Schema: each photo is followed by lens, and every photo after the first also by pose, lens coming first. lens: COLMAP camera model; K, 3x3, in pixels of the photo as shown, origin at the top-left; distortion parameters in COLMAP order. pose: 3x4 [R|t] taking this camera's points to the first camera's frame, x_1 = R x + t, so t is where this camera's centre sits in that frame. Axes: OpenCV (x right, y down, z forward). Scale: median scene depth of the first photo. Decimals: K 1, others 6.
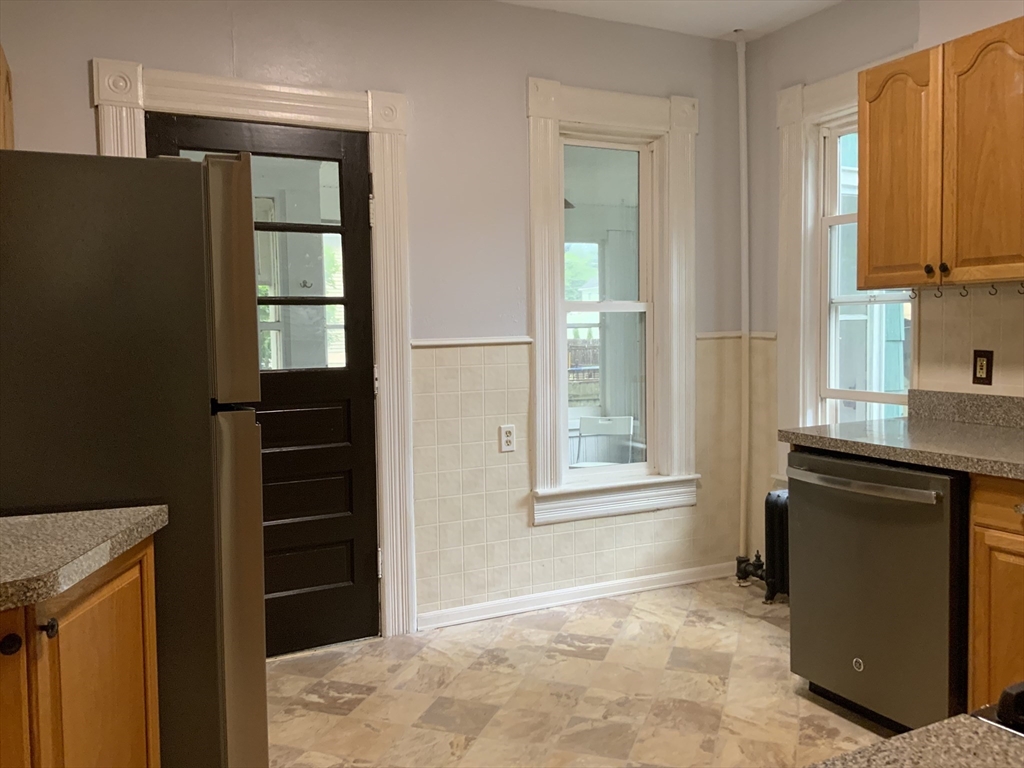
lens RADIAL K [[851.8, 0, 502.2], [0, 851.8, 376.5], [0, 0, 1]] dist [0.066706, -0.123407]
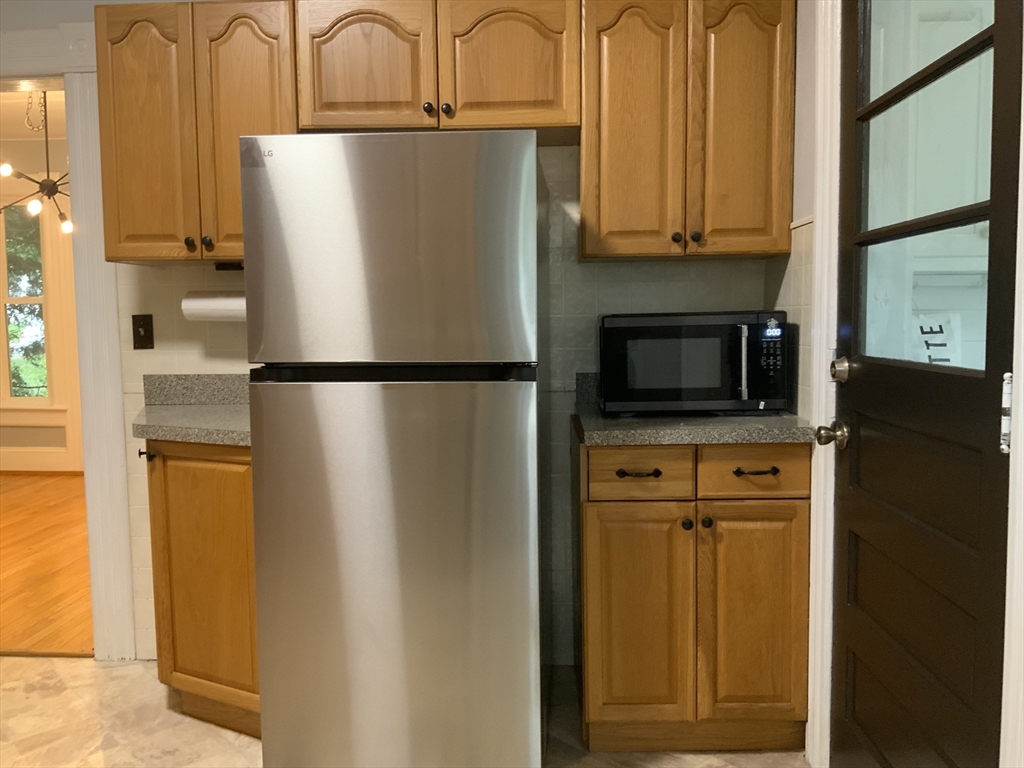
lens RADIAL K [[851.8, 0, 514.8], [0, 851.8, 378.0], [0, 0, 1]] dist [0.066706, -0.123407]
pose [[-0.482229, 0.087217, -0.871693, 0.456739], [-0.031679, 0.992645, 0.116844, -0.086990], [0.875472, 0.083960, -0.475920, 1.699690]]
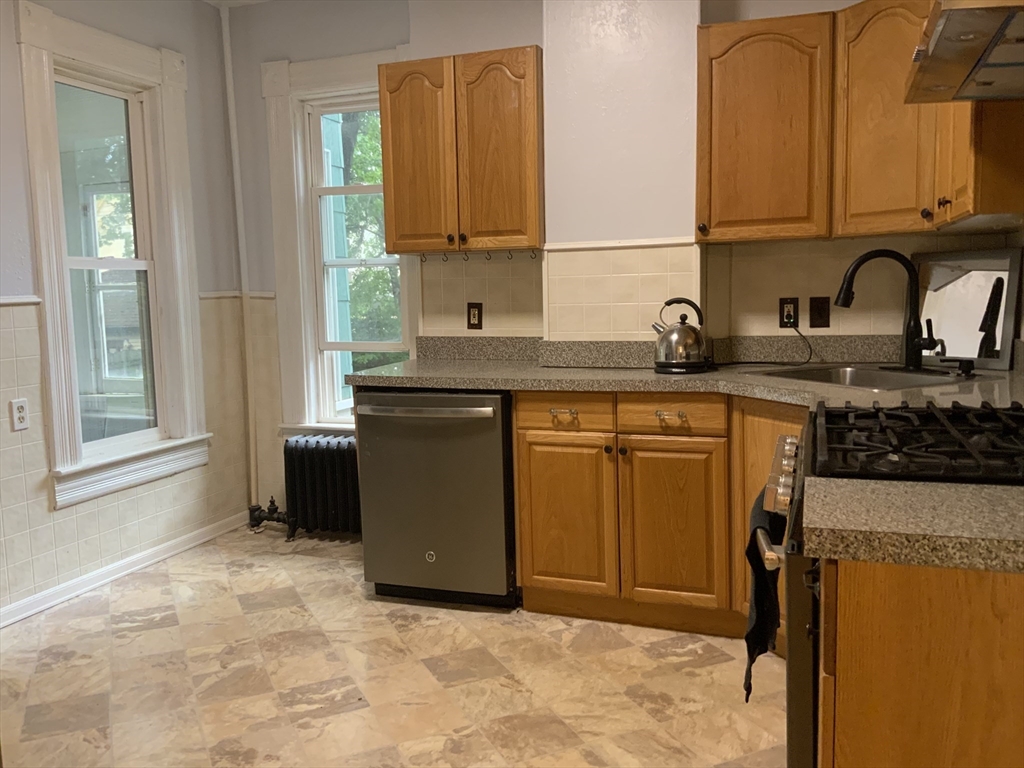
lens RADIAL K [[851.8, 0, 511.5], [0, 851.8, 381.1], [0, 0, 1]] dist [0.066706, -0.123407]
pose [[0.719425, -0.076106, 0.690388, -0.251774], [0.047984, 0.997050, 0.059909, 0.011106], [-0.692911, -0.009972, 0.720954, 0.026011]]
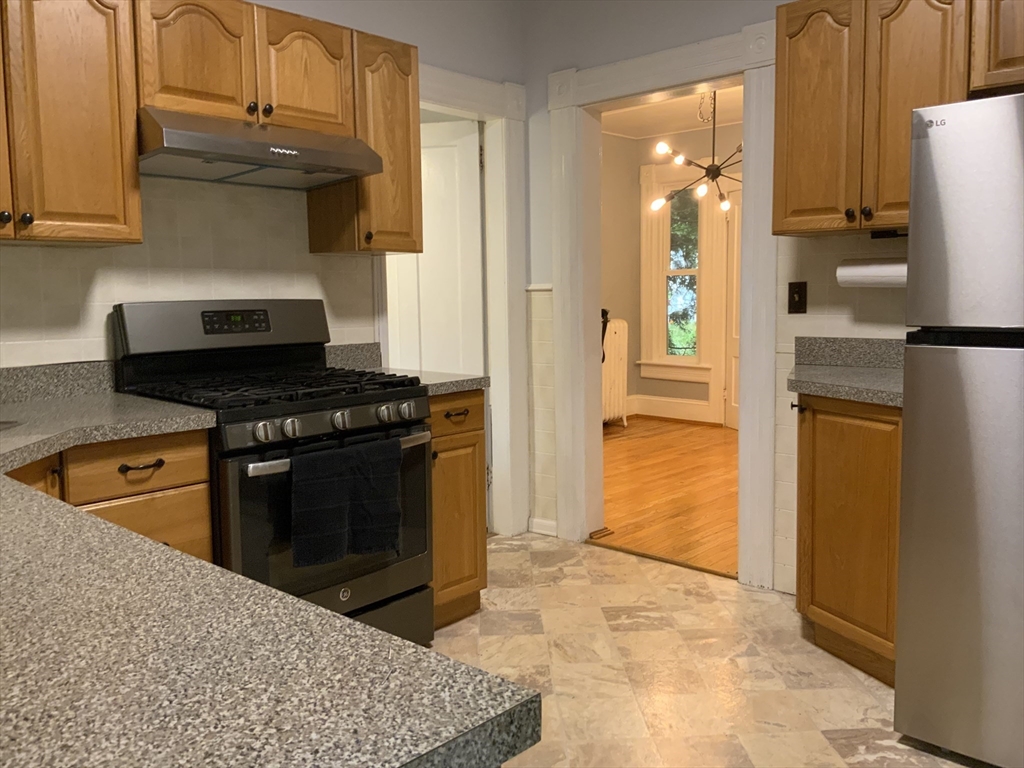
lens RADIAL K [[851.8, 0, 510.5], [0, 851.8, 379.7], [0, 0, 1]] dist [0.066706, -0.123407]
pose [[-0.932102, 0.067725, -0.355808, 0.519203], [0.009931, 0.986772, 0.161808, -0.087709], [0.362059, 0.147289, -0.920445, 1.730704]]
